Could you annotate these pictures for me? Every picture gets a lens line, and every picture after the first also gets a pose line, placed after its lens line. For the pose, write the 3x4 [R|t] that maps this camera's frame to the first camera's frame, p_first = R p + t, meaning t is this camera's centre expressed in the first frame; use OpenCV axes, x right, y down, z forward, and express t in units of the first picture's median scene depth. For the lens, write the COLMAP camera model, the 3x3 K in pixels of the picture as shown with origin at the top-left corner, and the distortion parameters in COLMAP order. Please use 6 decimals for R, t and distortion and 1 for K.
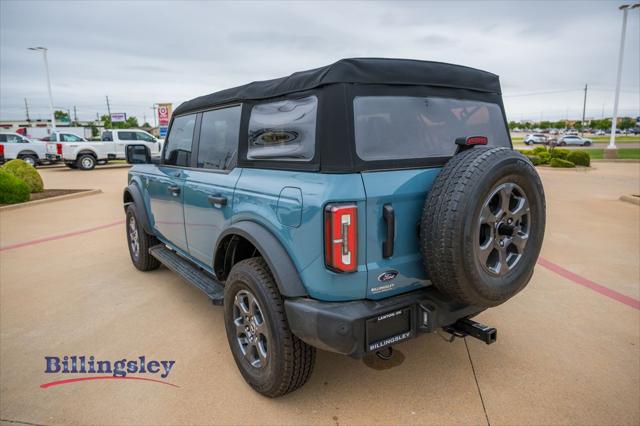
lens RADIAL K [[425.4, 0, 320.0], [0, 425.4, 213.0], [0, 0, 1]] dist [-0.005111, -0.001319]
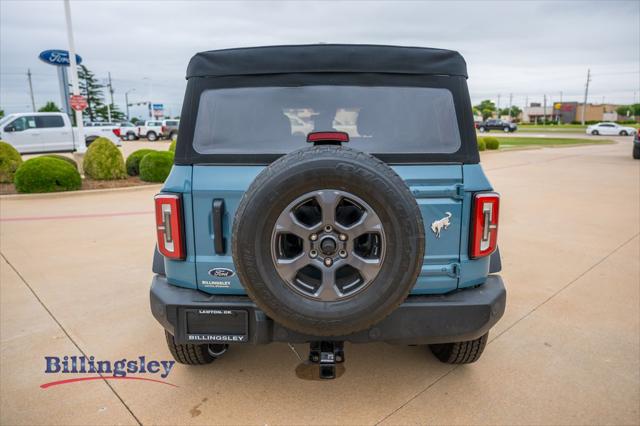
lens RADIAL K [[441.8, 0, 320.0], [0, 441.8, 213.0], [0, 0, 1]] dist [-0.004656, -0.002448]
pose [[0.822192, 0.126614, -0.554950, 0.894851], [-0.111549, 0.991883, 0.061034, -0.075843], [0.558173, 0.011722, 0.829642, 0.280270]]
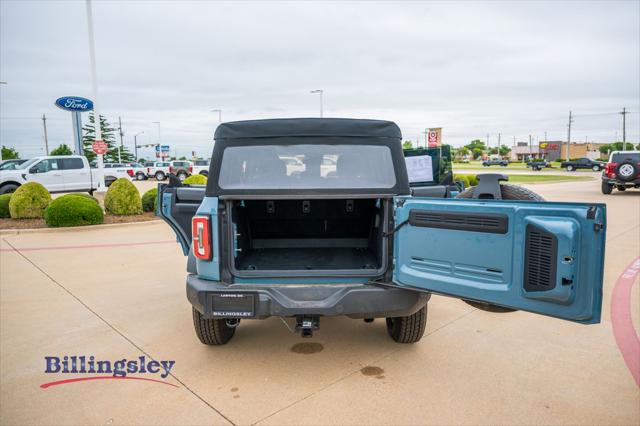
lens RADIAL K [[425.4, 0, 320.0], [0, 425.4, 213.0], [0, 0, 1]] dist [-0.005111, -0.001319]
pose [[0.823992, 0.074469, -0.561686, 1.198605], [-0.104517, 0.994291, -0.021502, -0.040311], [0.556878, 0.076423, 0.827071, -0.057498]]
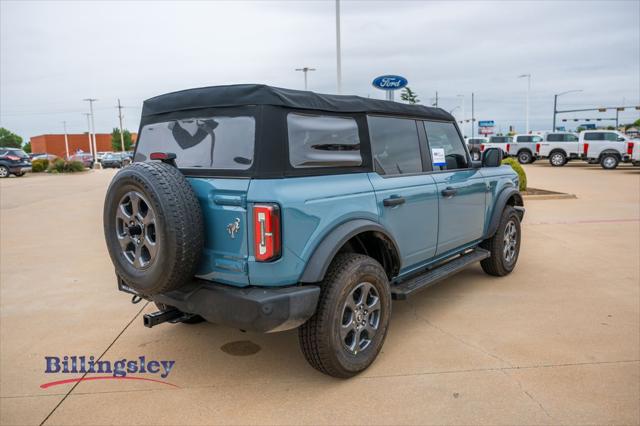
lens RADIAL K [[469.9, 0, 320.0], [0, 469.9, 213.0], [0, 0, 1]] dist [0.001328, 0.001158]
pose [[0.291893, 0.148779, -0.944809, 1.854989], [-0.156398, 0.981956, 0.106310, -0.234156], [0.943577, 0.116735, 0.309895, 1.080309]]
